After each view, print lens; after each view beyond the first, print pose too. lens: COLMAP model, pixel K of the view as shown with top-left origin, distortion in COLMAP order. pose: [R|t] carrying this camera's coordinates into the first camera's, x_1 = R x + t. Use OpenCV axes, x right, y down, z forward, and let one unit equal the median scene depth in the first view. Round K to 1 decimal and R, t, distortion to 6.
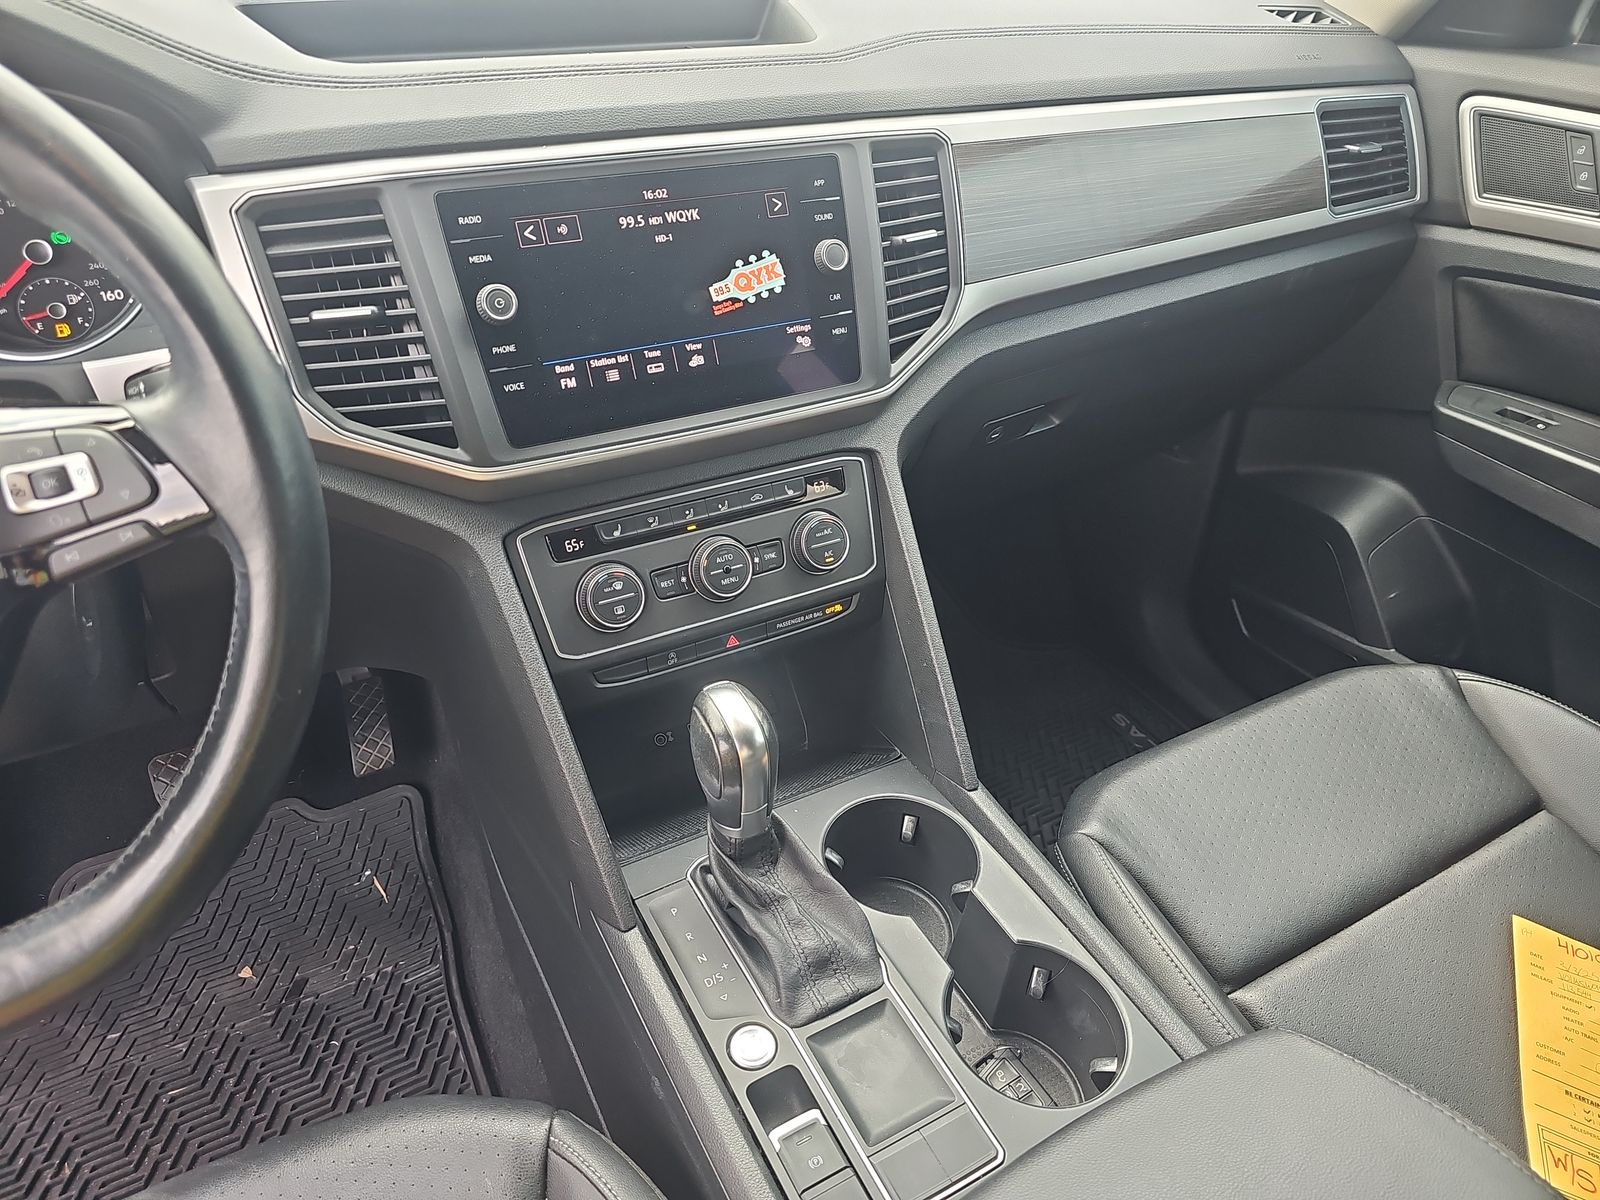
lens RADIAL K [[1056.1, 0, 800.0], [0, 1056.1, 600.0], [0, 0, 1]] dist [-0.001326, -0.001529]
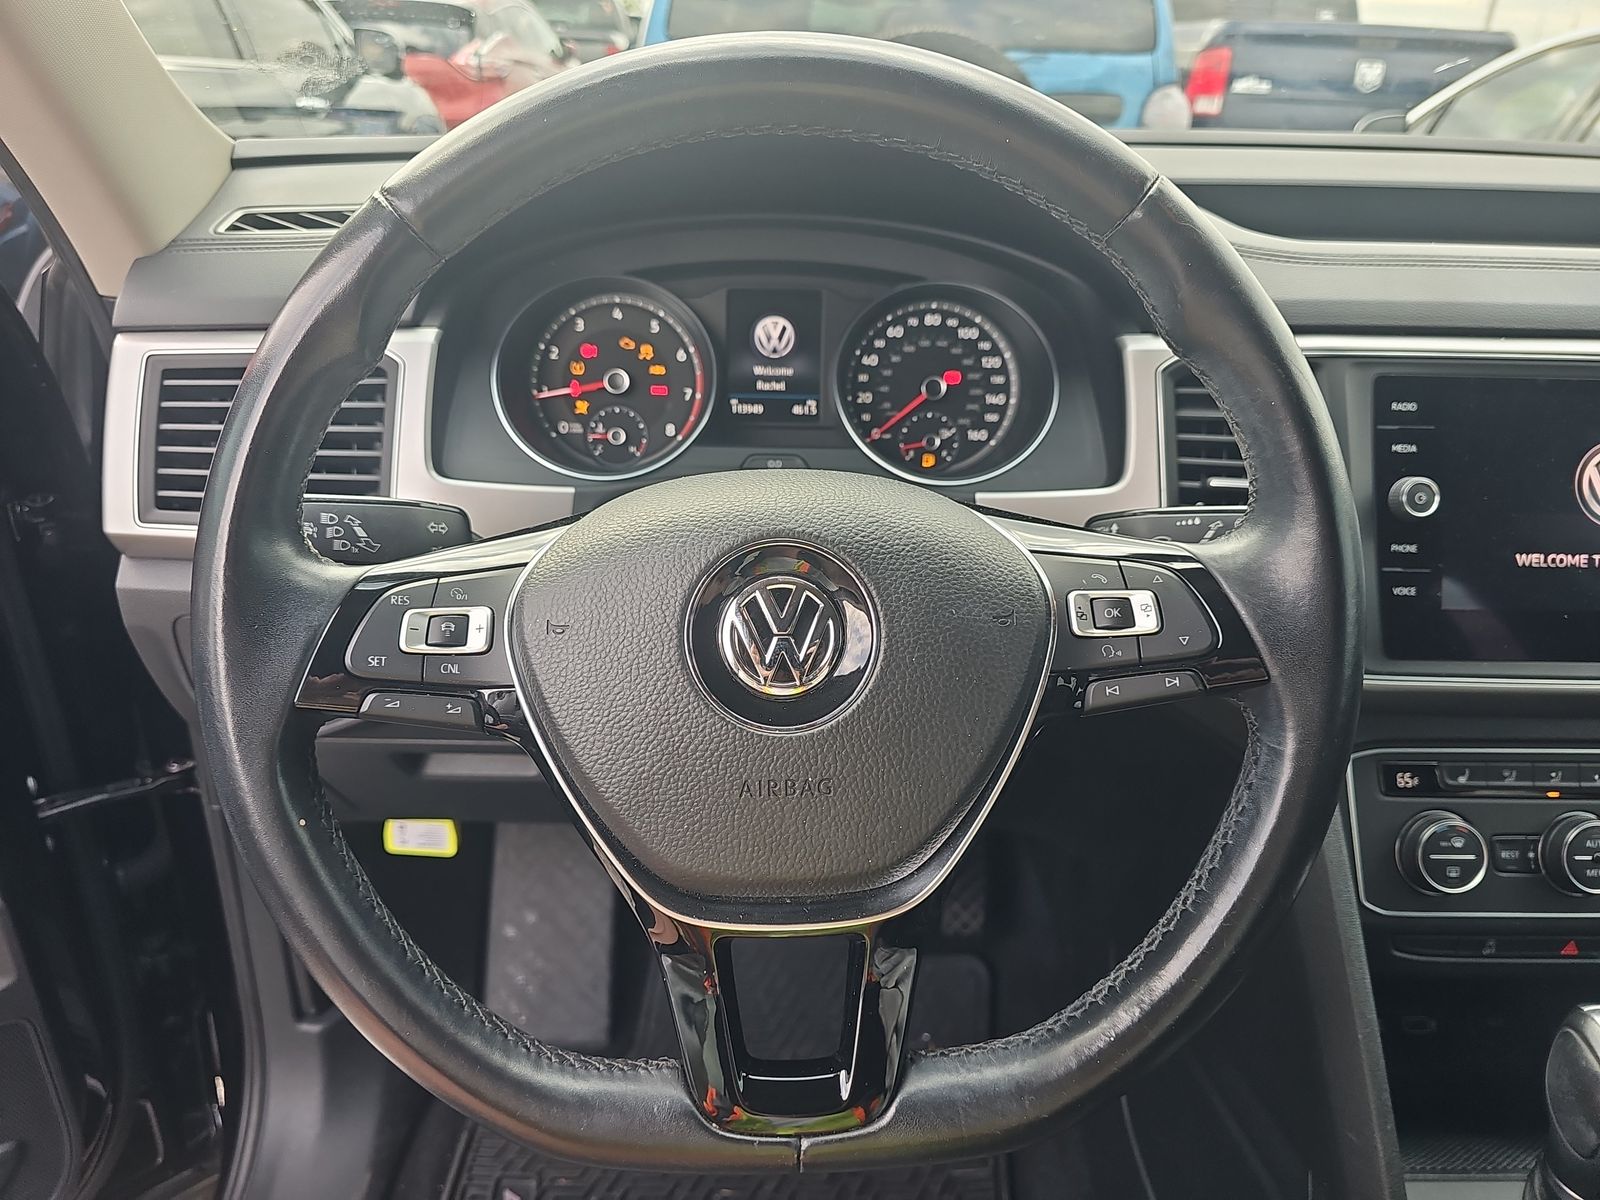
lens RADIAL K [[1079.7, 0, 800.0], [0, 1079.7, 600.0], [0, 0, 1]] dist [-0.004868, -0.001445]
pose [[0.882950, 0.189049, -0.429721, -0.328235], [-0.261190, 0.958409, -0.115030, 0.039436], [0.390102, 0.213805, 0.895605, 0.004773]]
